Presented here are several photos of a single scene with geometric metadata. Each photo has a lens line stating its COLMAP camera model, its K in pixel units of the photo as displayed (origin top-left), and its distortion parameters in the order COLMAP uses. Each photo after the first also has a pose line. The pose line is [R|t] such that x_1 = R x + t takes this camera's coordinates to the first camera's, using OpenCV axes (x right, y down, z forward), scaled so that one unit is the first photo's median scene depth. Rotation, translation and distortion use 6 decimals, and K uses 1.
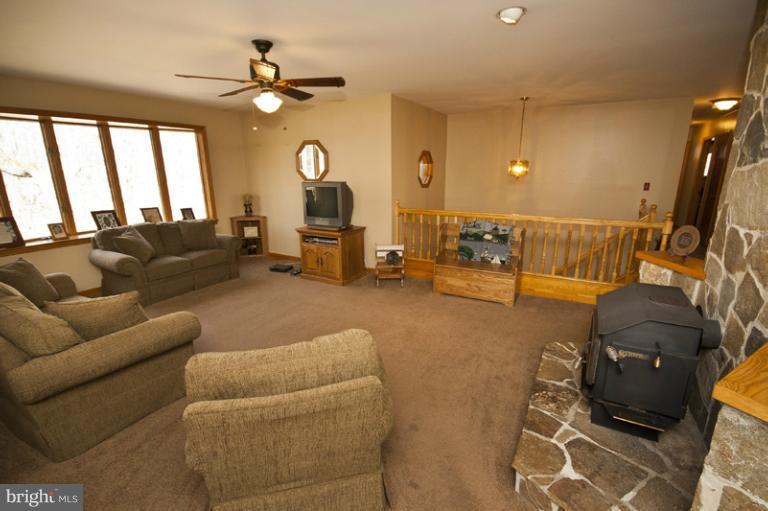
lens RADIAL K [[351.9, 0, 388.2], [0, 351.9, 259.9], [0, 0, 1]] dist [-0.005128, -0.000270]
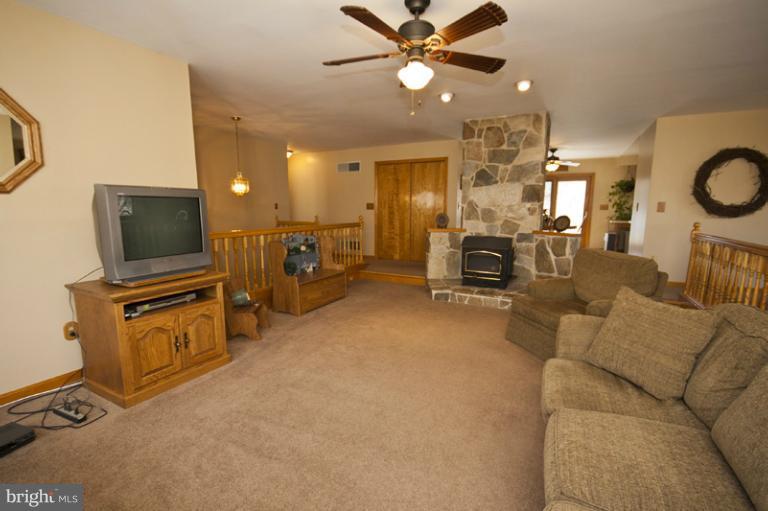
lens RADIAL K [[351.9, 0, 388.2], [0, 351.9, 259.9], [0, 0, 1]] dist [-0.005128, -0.000270]
pose [[-0.037199, -0.140588, 0.989369, -0.697210], [0.248338, 0.957695, 0.145424, -0.110052], [-0.967959, 0.251108, -0.000712, 0.687486]]
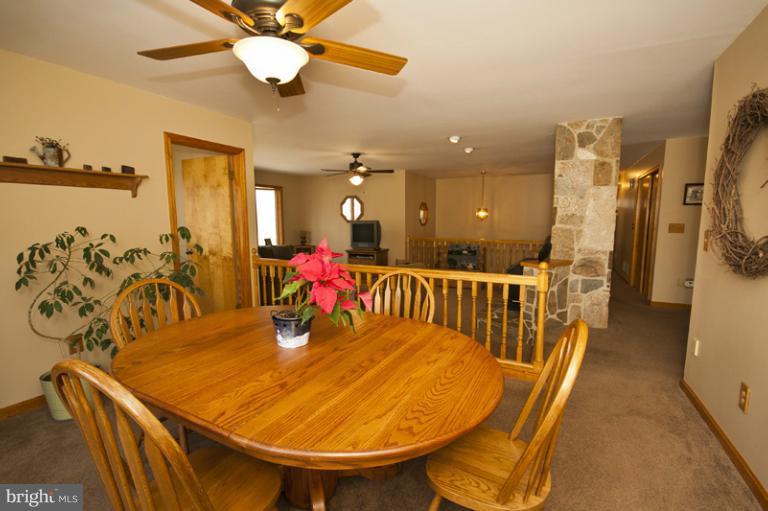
lens RADIAL K [[351.9, 0, 388.2], [0, 351.9, 259.9], [0, 0, 1]] dist [-0.005128, -0.000270]
pose [[0.998820, -0.003179, 0.048454, -0.151399], [0.009580, 0.991144, -0.132444, 0.173279], [-0.047604, 0.132752, 0.990005, -0.590903]]
